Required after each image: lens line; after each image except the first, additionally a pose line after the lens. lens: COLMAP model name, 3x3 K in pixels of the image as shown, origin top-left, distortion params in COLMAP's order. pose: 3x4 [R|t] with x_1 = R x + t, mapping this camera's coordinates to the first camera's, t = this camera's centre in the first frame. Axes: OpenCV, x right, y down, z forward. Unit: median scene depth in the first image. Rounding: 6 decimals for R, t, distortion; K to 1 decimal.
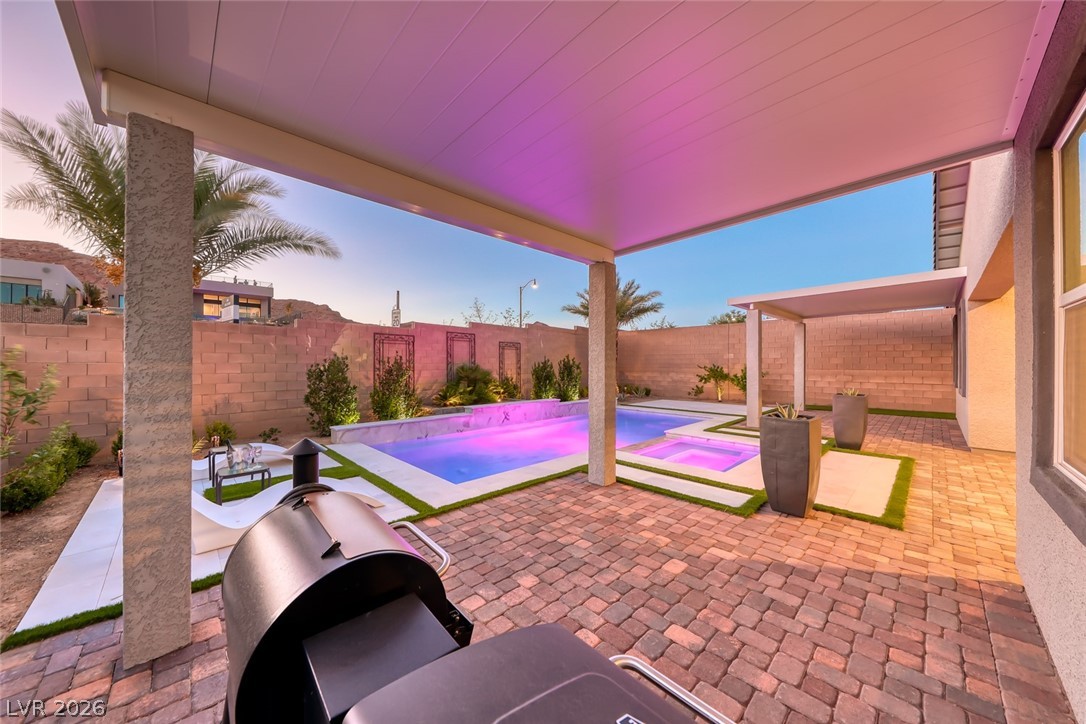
lens RADIAL K [[370.6, 0, 544.6], [0, 370.6, 369.8], [0, 0, 1]] dist [0.015396, -0.004844]
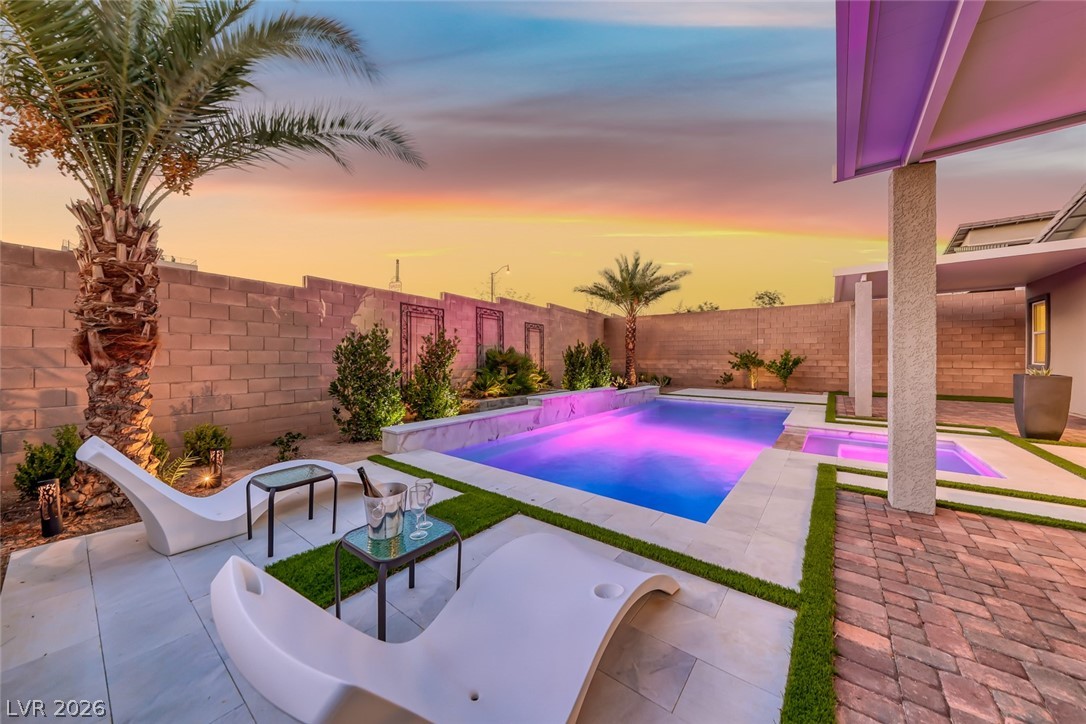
lens RADIAL K [[370.6, 0, 542.6], [0, 370.6, 359.5], [0, 0, 1]] dist [0.015396, -0.004844]
pose [[0.990992, 0.000266, 0.133921, -0.273581], [0.000780, 0.999970, -0.007759, 0.023827], [-0.133919, 0.007794, 0.990962, 0.208974]]
